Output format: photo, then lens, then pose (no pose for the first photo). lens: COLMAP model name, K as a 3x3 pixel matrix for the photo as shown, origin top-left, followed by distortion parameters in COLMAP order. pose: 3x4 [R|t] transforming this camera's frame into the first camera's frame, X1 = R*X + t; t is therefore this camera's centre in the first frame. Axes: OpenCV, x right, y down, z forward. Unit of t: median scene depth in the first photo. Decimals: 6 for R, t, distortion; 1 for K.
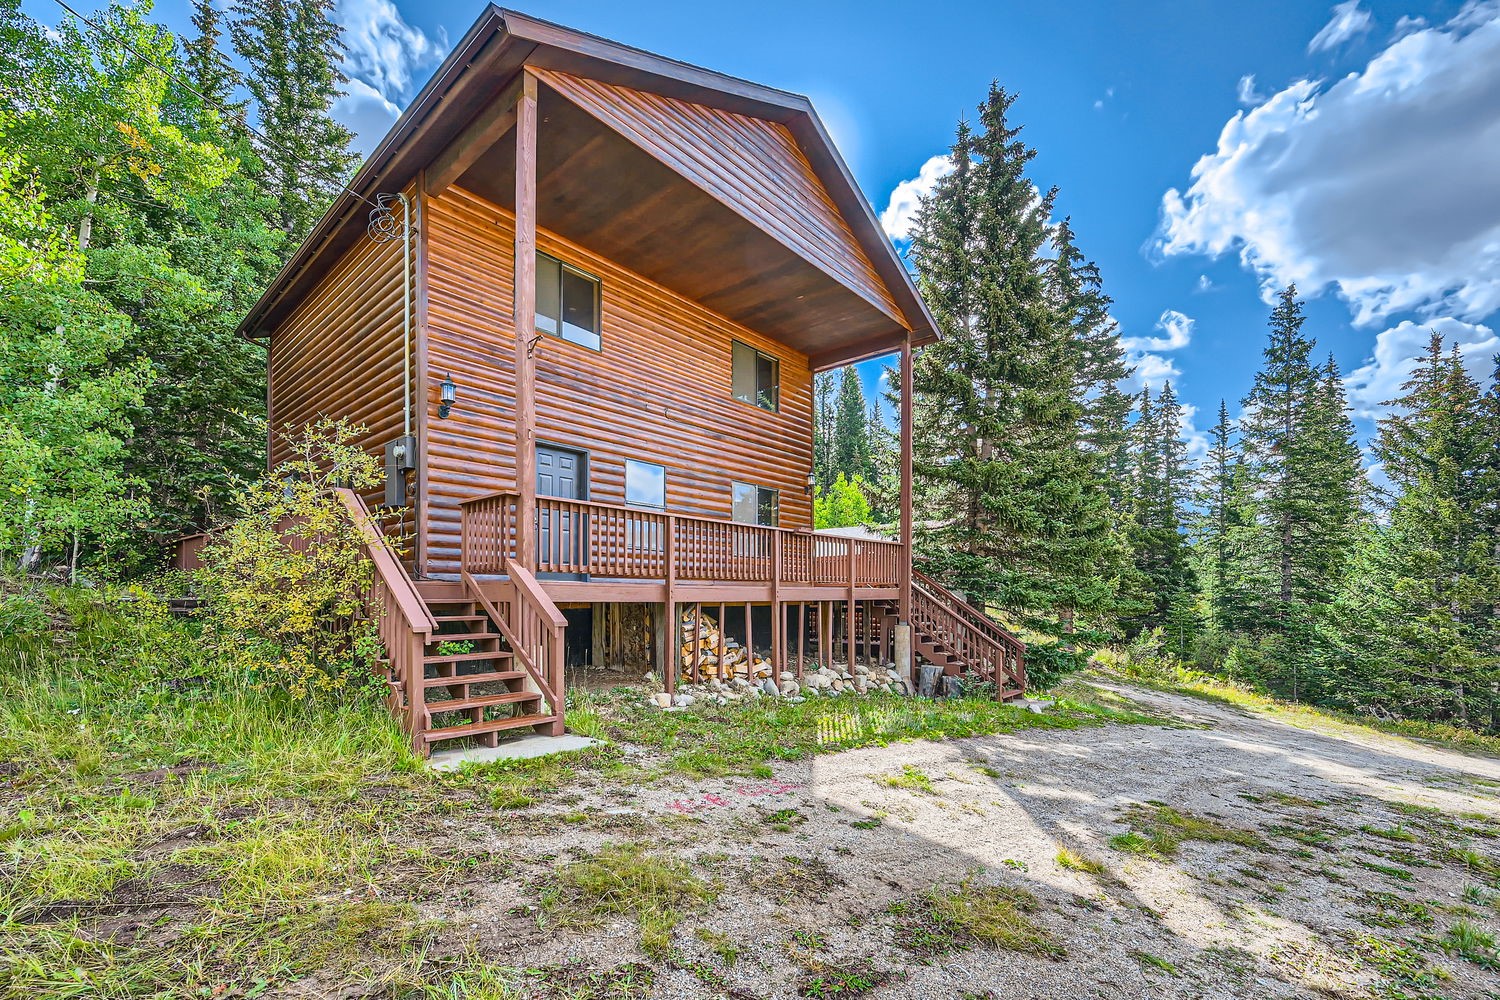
lens RADIAL K [[628.2, 0, 752.1], [0, 628.2, 596.2], [0, 0, 1]] dist [-0.002301, -0.000035]
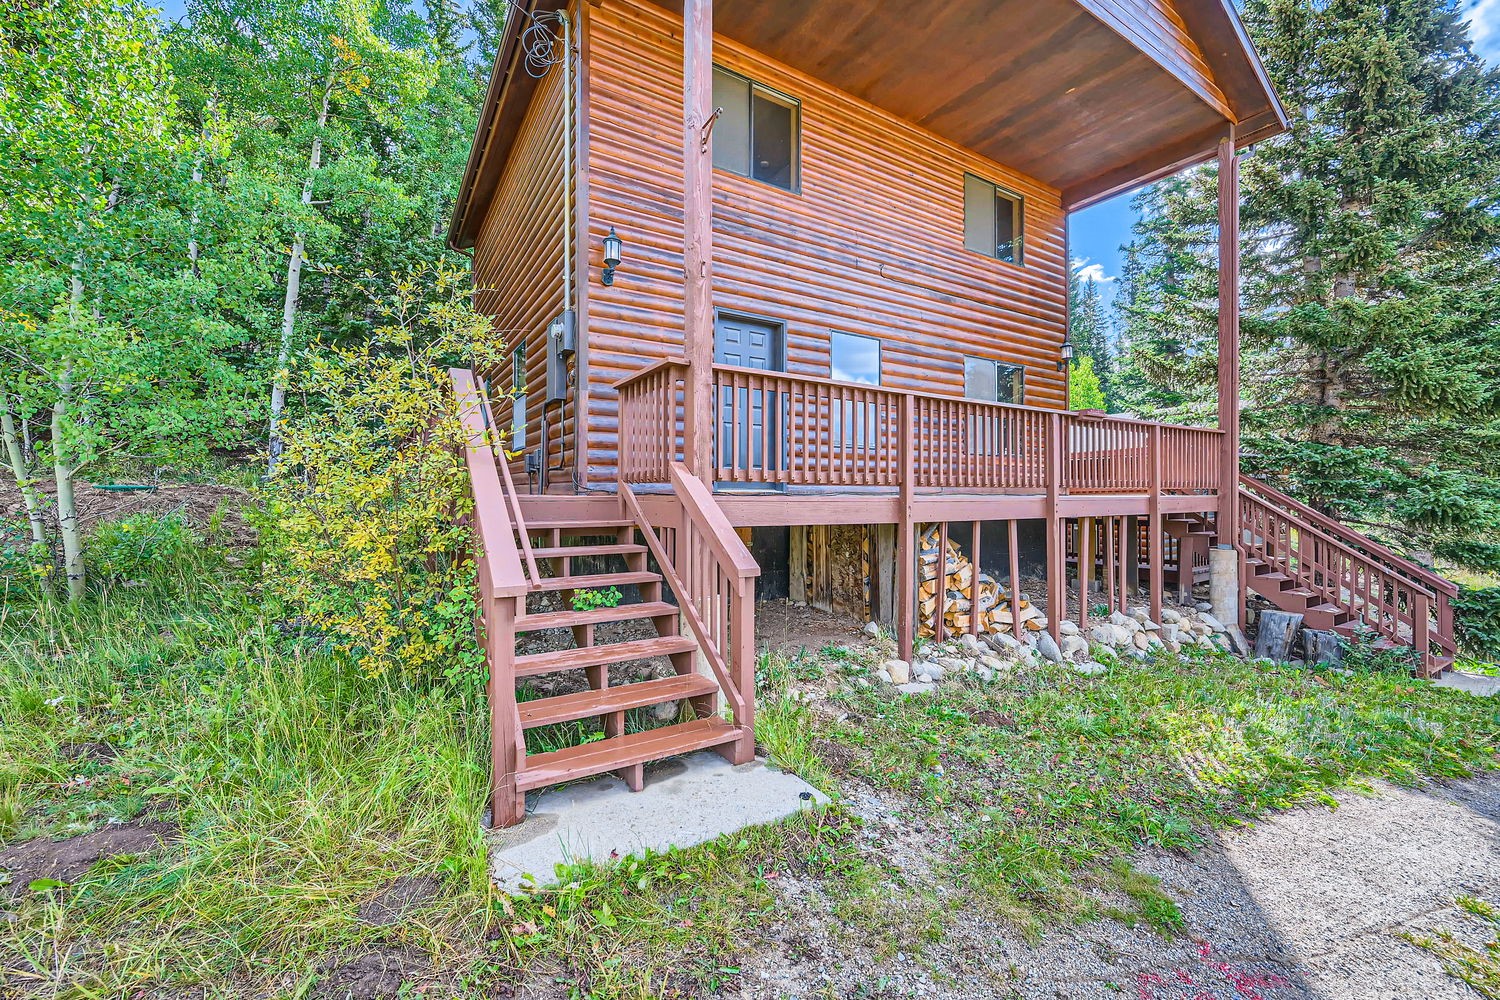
lens RADIAL K [[599.3, 0, 741.2], [0, 599.3, 501.8], [0, 0, 1]] dist [0.001777, 0.000140]
pose [[0.950892, 0.003140, -0.309508, -0.091384], [-0.000086, 0.999951, 0.009880, -0.017932], [0.309524, -0.009368, 0.950846, 0.308504]]
